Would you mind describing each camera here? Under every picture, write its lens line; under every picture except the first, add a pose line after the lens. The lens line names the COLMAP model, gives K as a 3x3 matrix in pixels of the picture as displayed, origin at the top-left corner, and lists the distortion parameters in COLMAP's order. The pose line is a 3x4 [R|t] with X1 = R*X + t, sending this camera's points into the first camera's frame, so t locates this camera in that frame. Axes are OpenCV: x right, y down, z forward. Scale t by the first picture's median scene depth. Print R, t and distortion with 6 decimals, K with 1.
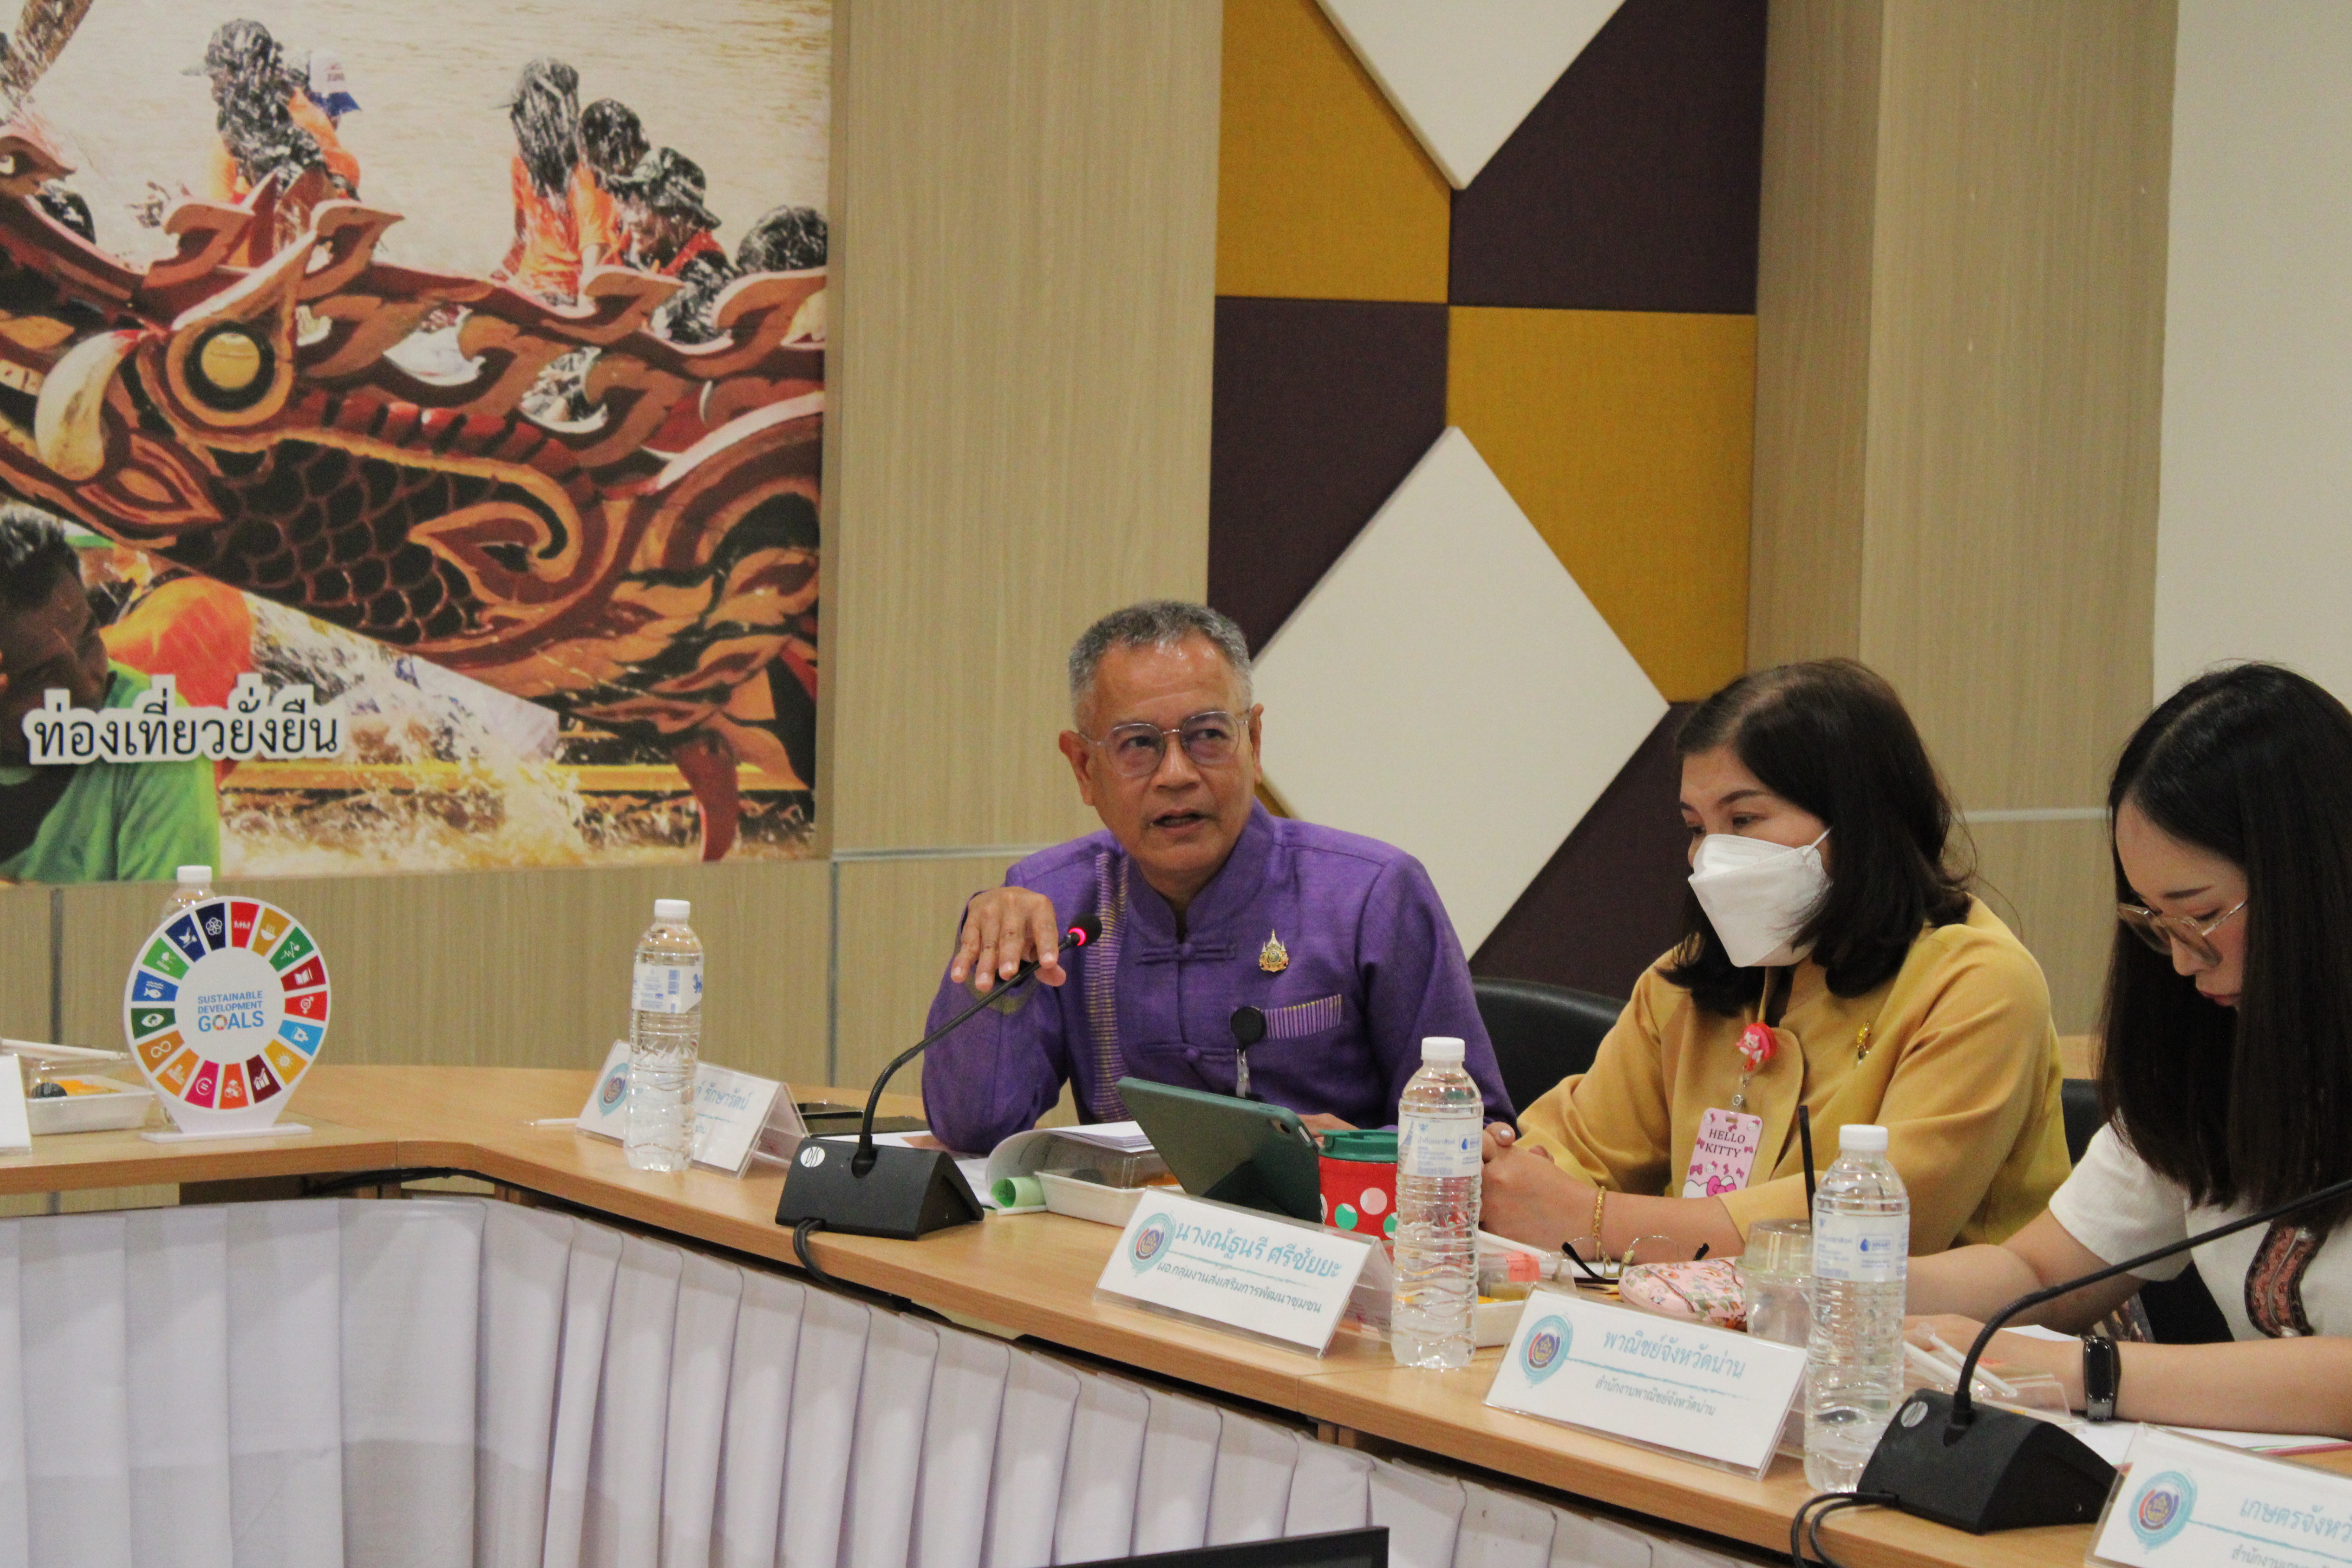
lens RADIAL K [[5687.9, 0, 1176.0], [0, 5687.9, 784.0], [0, 0, 1]] dist [0.097026, 0.105768]
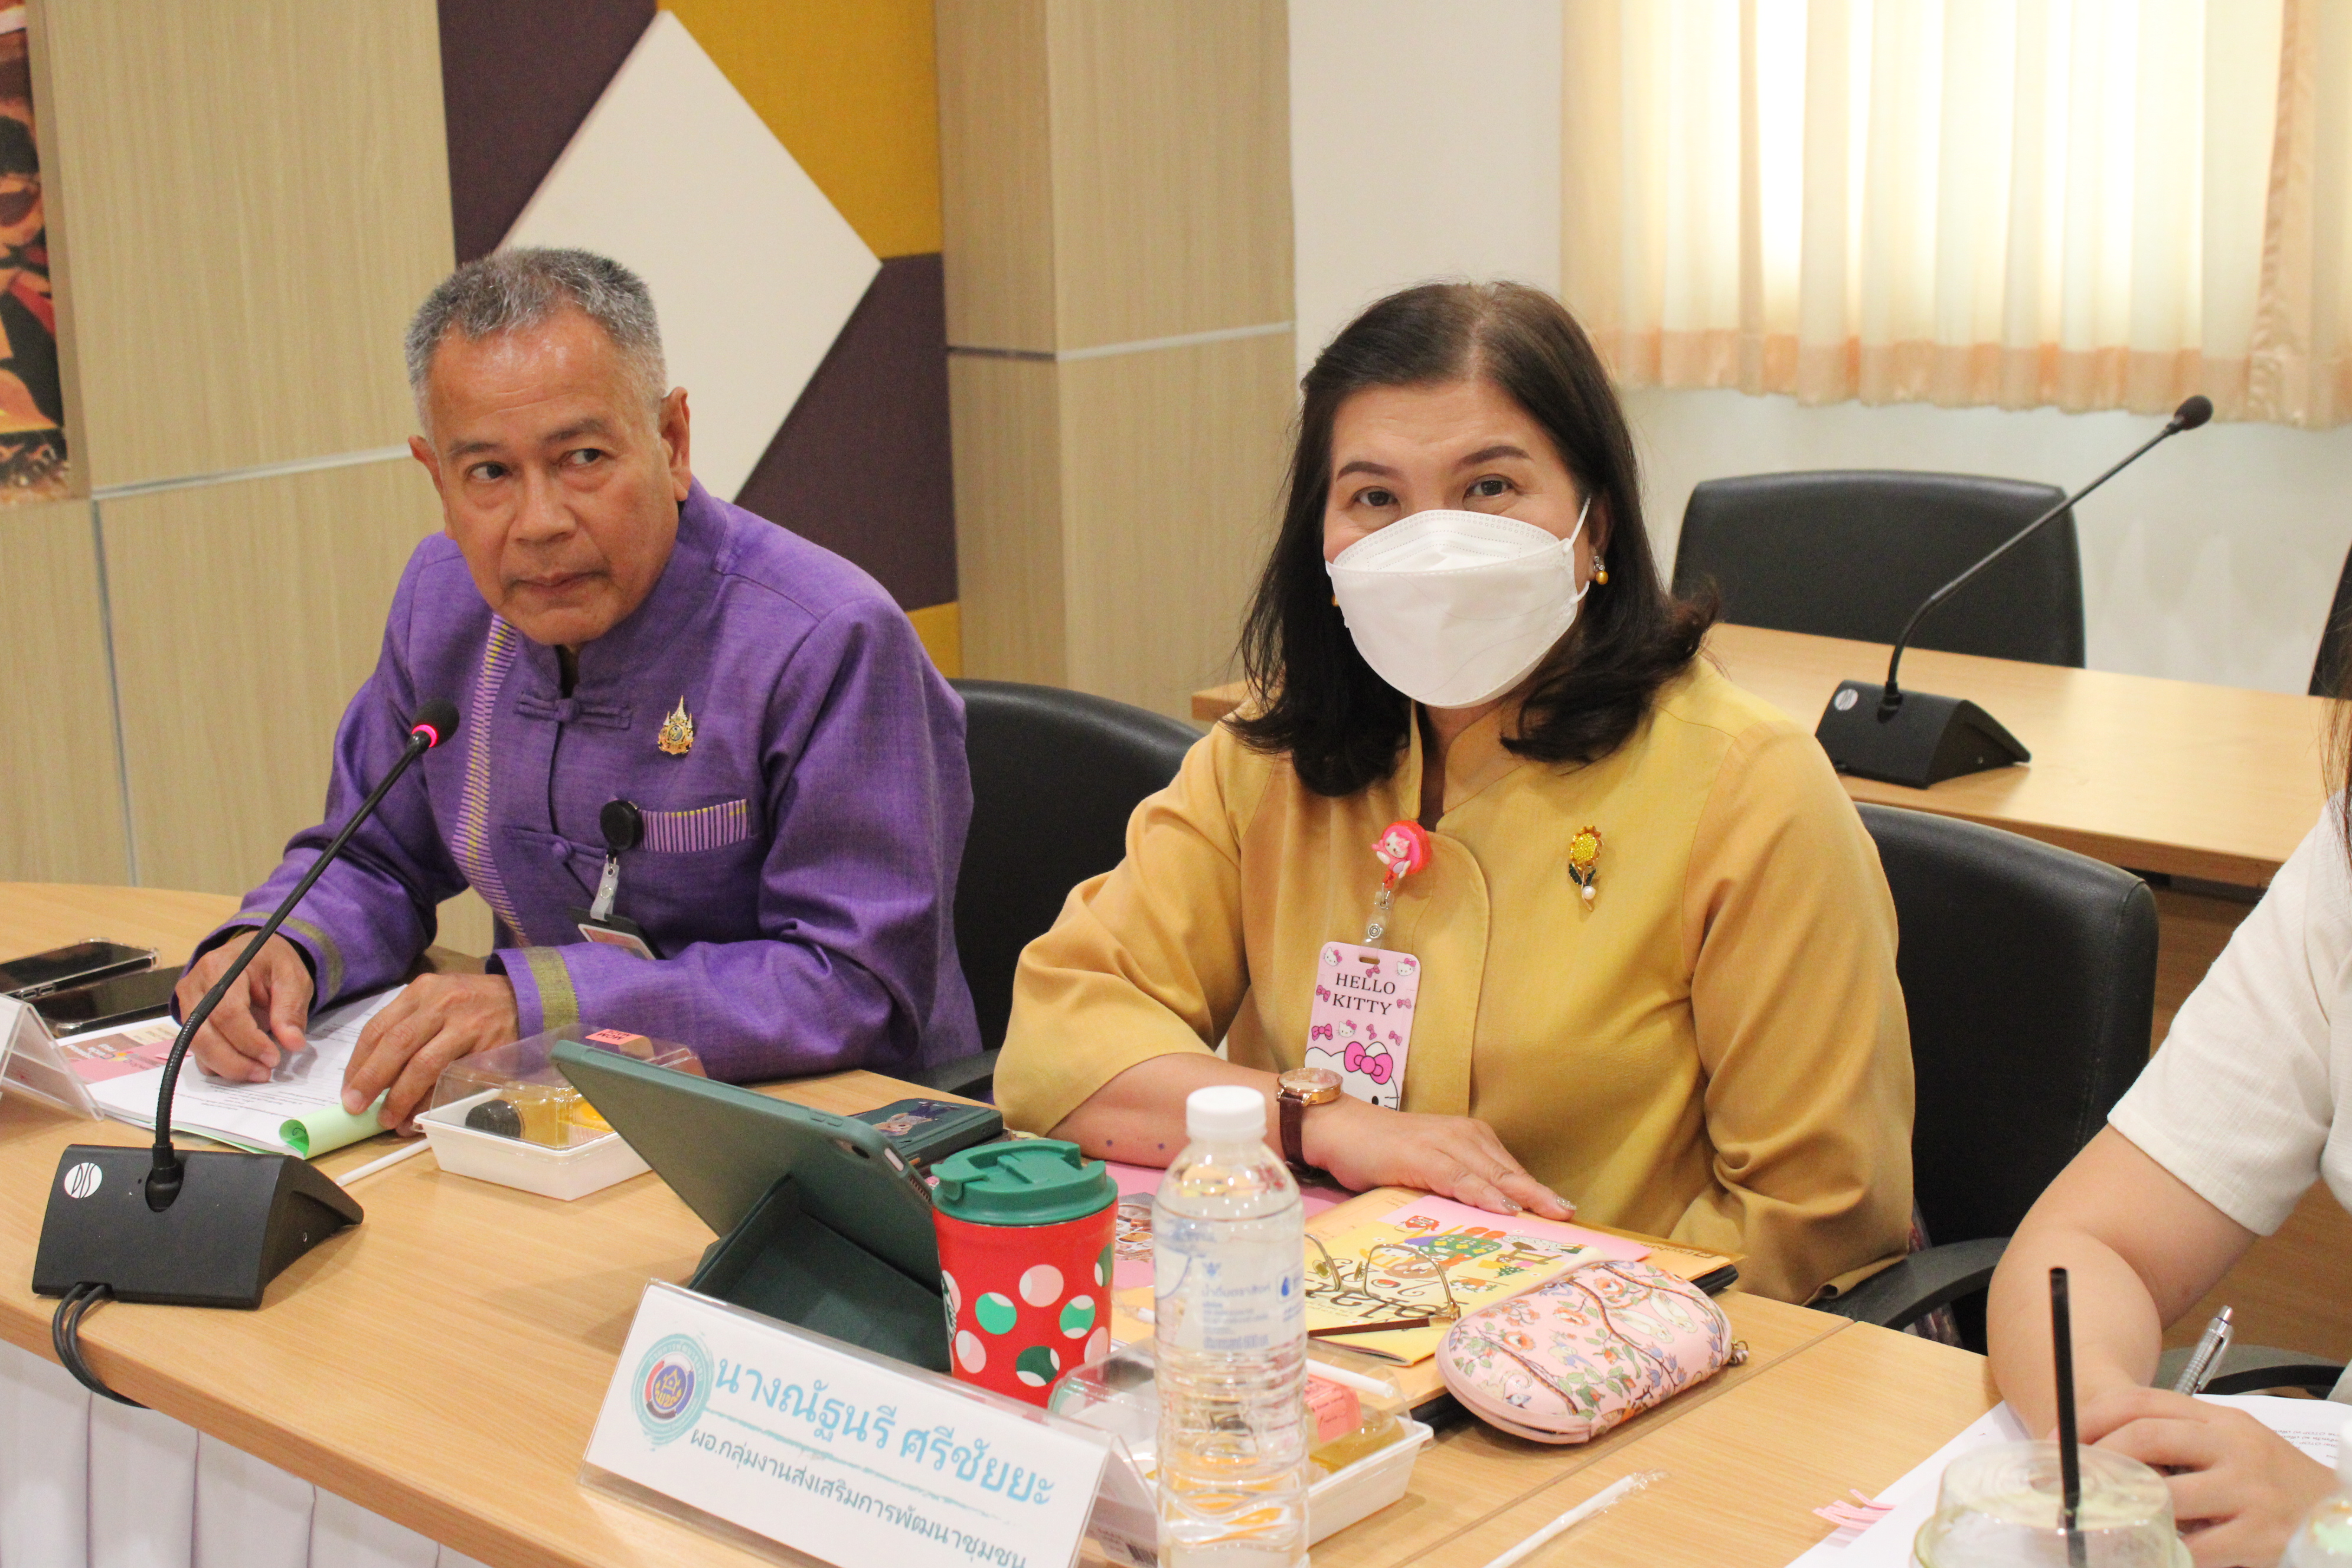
lens RADIAL K [[3532.9, 0, 1176.0], [0, 3532.9, 784.0], [0, 0, 1]] dist [-0.013341, 0.097612]
pose [[0.971390, -0.101718, 0.214605, -0.015227], [0.068114, 0.984998, 0.158556, -0.021615], [-0.227513, -0.139403, 0.963745, 0.373970]]
